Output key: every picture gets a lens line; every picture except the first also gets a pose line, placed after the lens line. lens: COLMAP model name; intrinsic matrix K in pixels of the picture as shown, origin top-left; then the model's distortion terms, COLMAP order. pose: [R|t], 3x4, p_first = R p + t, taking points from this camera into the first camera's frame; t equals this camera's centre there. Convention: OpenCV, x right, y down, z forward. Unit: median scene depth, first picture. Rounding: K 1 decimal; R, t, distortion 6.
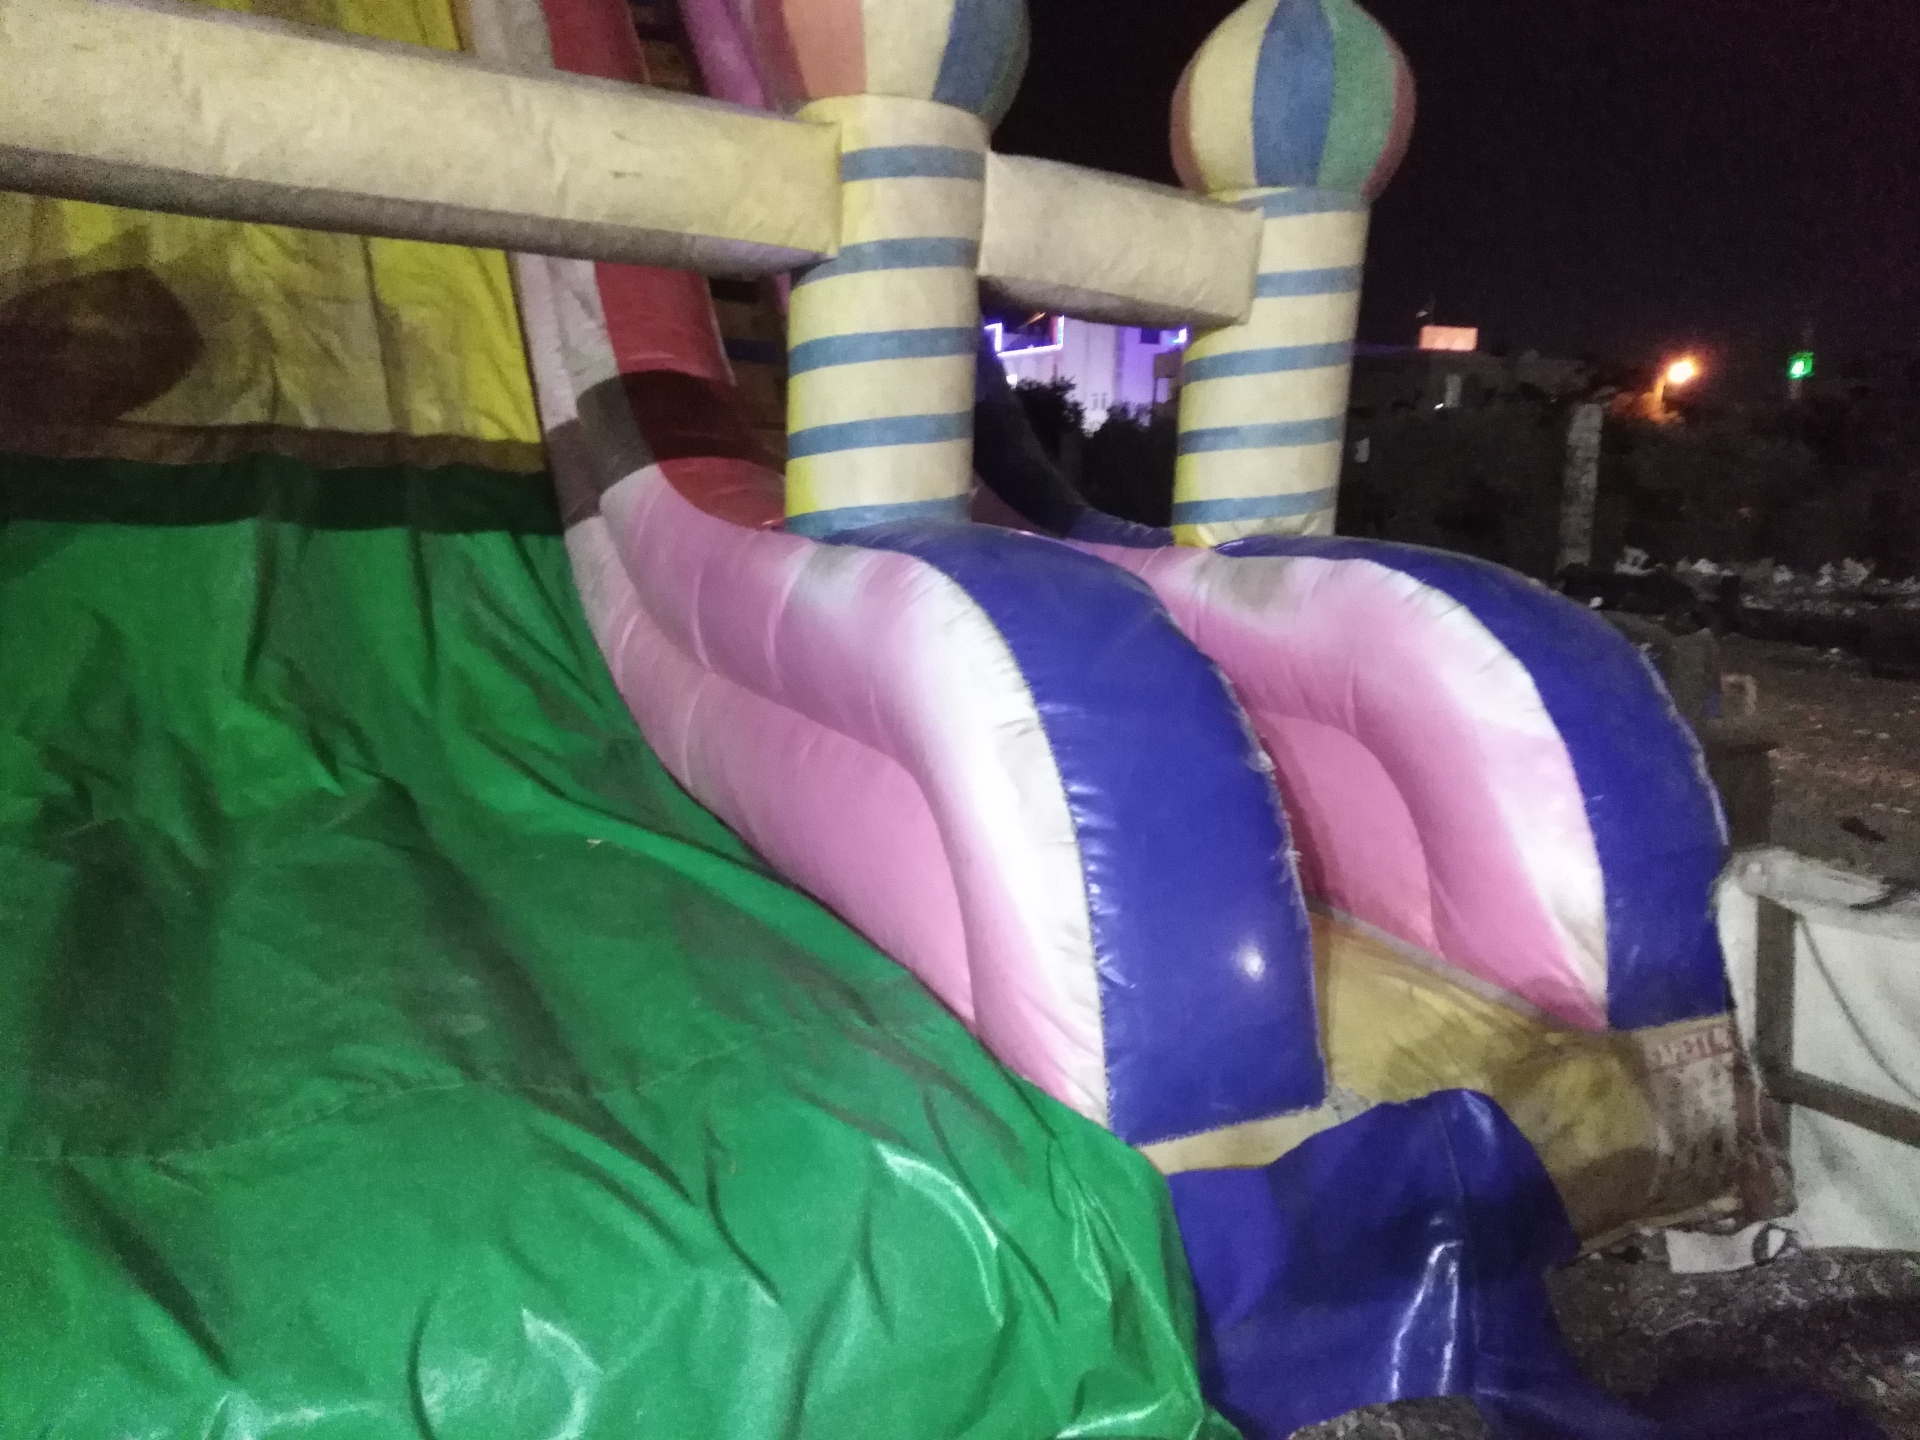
lens RADIAL K [[1380.5, 0, 963.5], [0, 1380.5, 735.5], [0, 0, 1]] dist [0.072482, -0.083752]
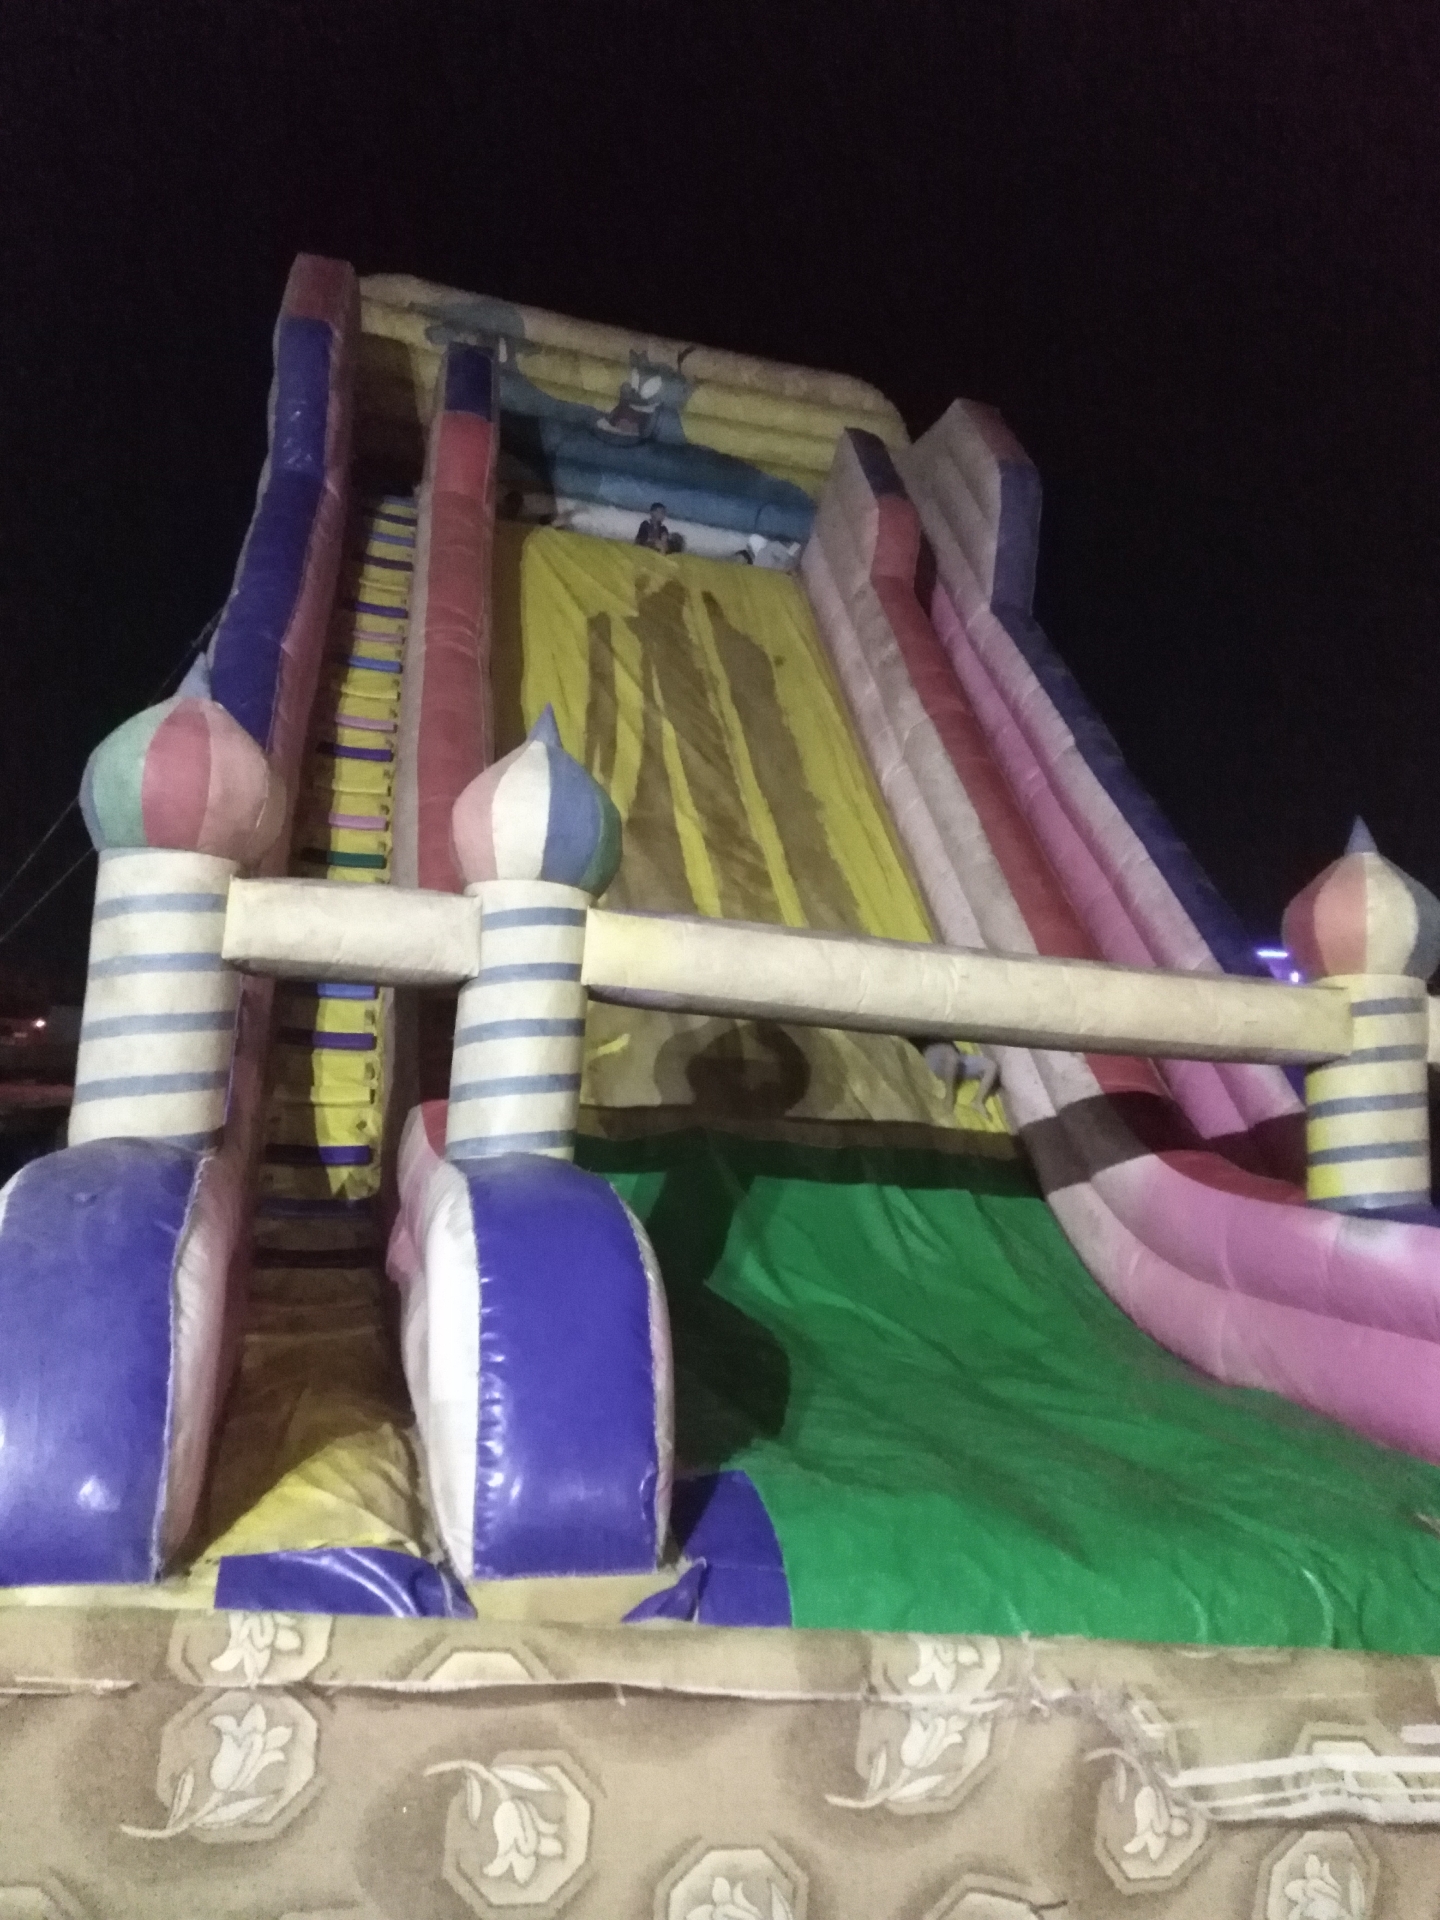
lens RADIAL K [[1380.5, 0, 711.9], [0, 1380.5, 962.4], [0, 0, 1]] dist [0.072482, -0.083752]
pose [[0.973538, -0.006220, -0.228440, -0.471094], [-0.059877, 0.957764, -0.281252, 0.095910], [0.220540, 0.287488, 0.932048, -0.885542]]
